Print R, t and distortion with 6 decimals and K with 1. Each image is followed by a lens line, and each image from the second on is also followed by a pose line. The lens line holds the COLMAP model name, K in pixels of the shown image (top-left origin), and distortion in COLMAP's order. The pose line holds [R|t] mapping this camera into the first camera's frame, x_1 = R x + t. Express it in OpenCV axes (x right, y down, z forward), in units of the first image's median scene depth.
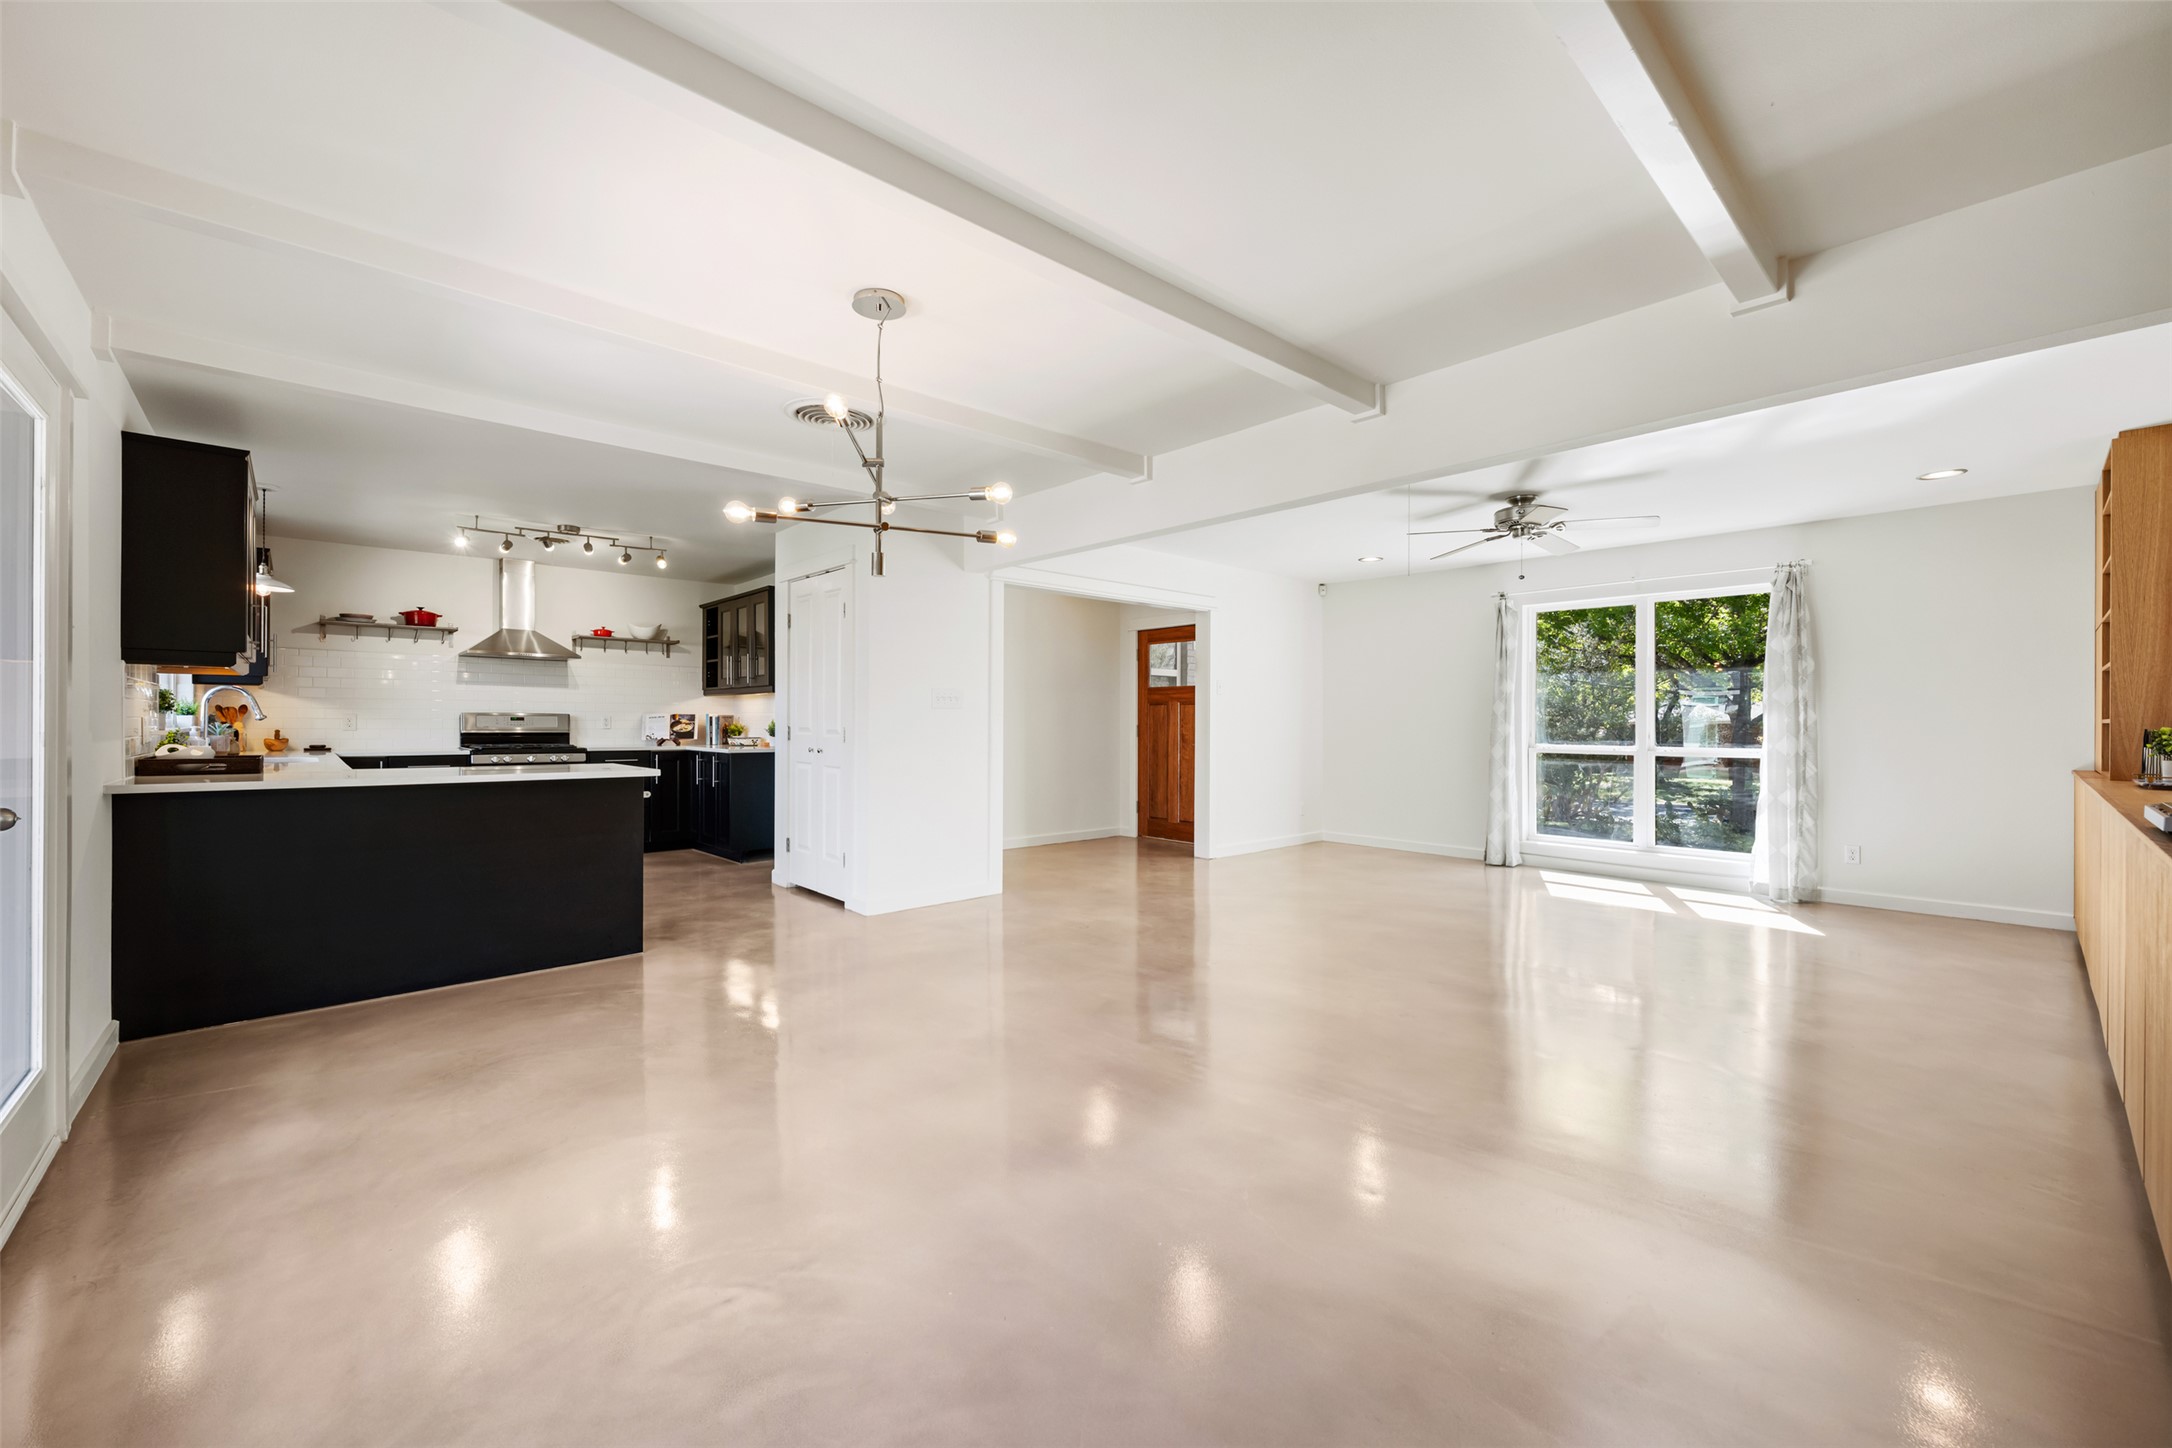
lens RADIAL K [[854.7, 0, 1079.5], [0, 854.7, 719.1], [0, 0, 1]] dist [0.000538, 0.000242]
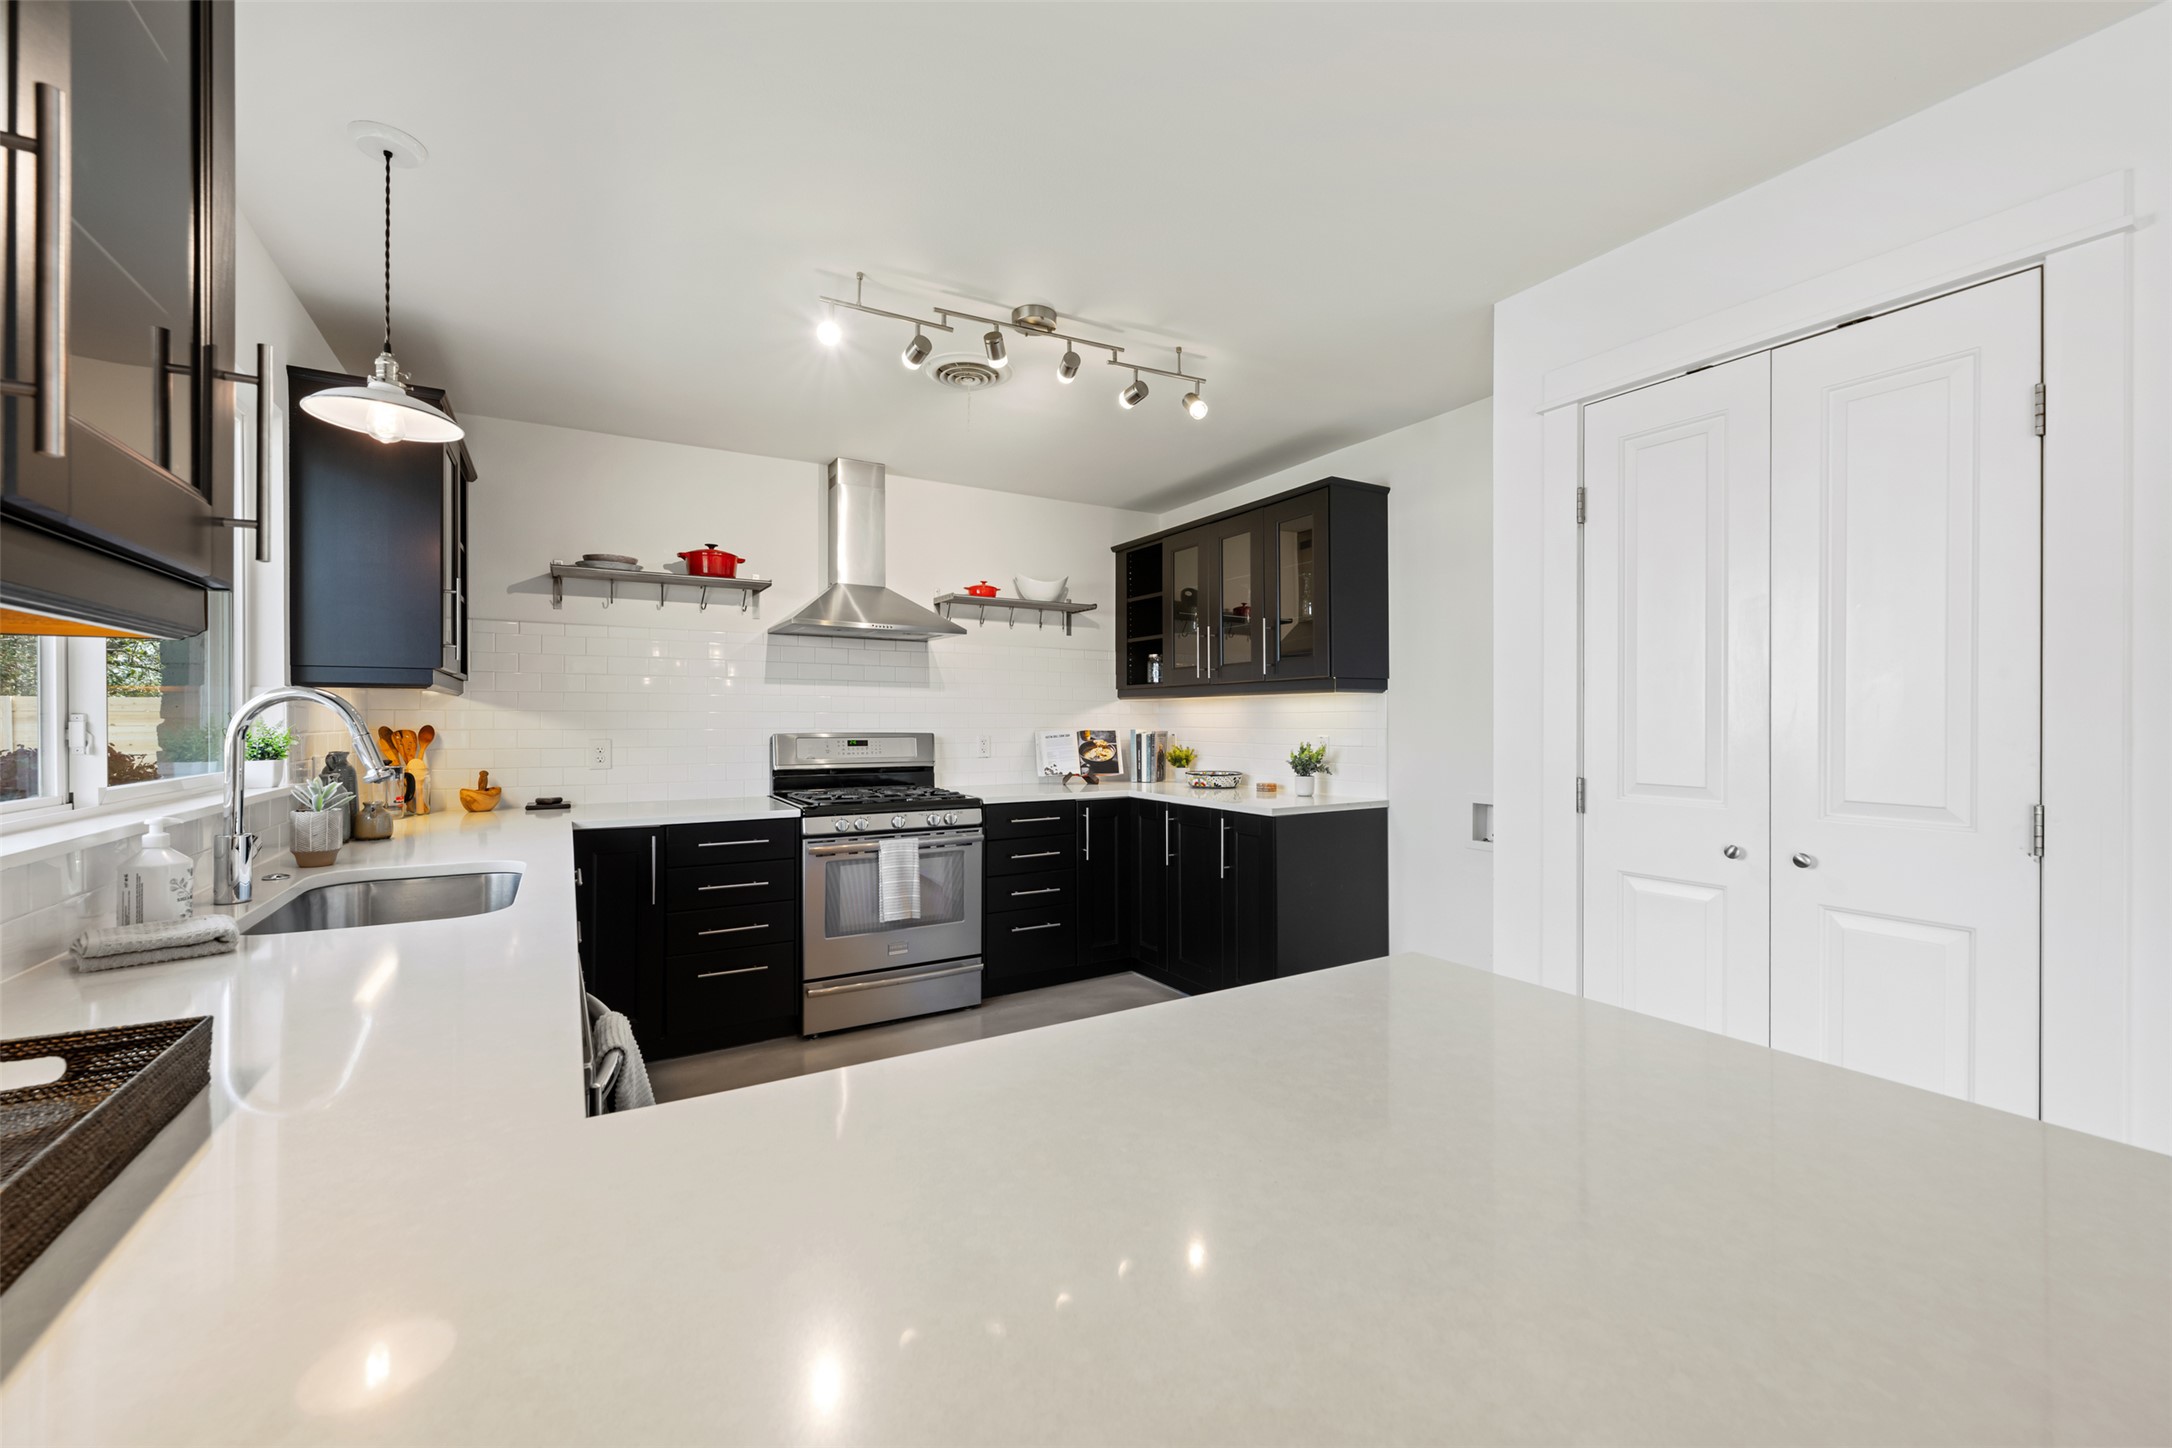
lens RADIAL K [[854.7, 0, 1080.6], [0, 854.7, 718.5], [0, 0, 1]] dist [0.000538, 0.000242]
pose [[0.980316, -0.006647, -0.197322, -0.409255], [0.006653, 0.999978, -0.000634, -0.015813], [0.197321, -0.000691, 0.980339, 0.483134]]
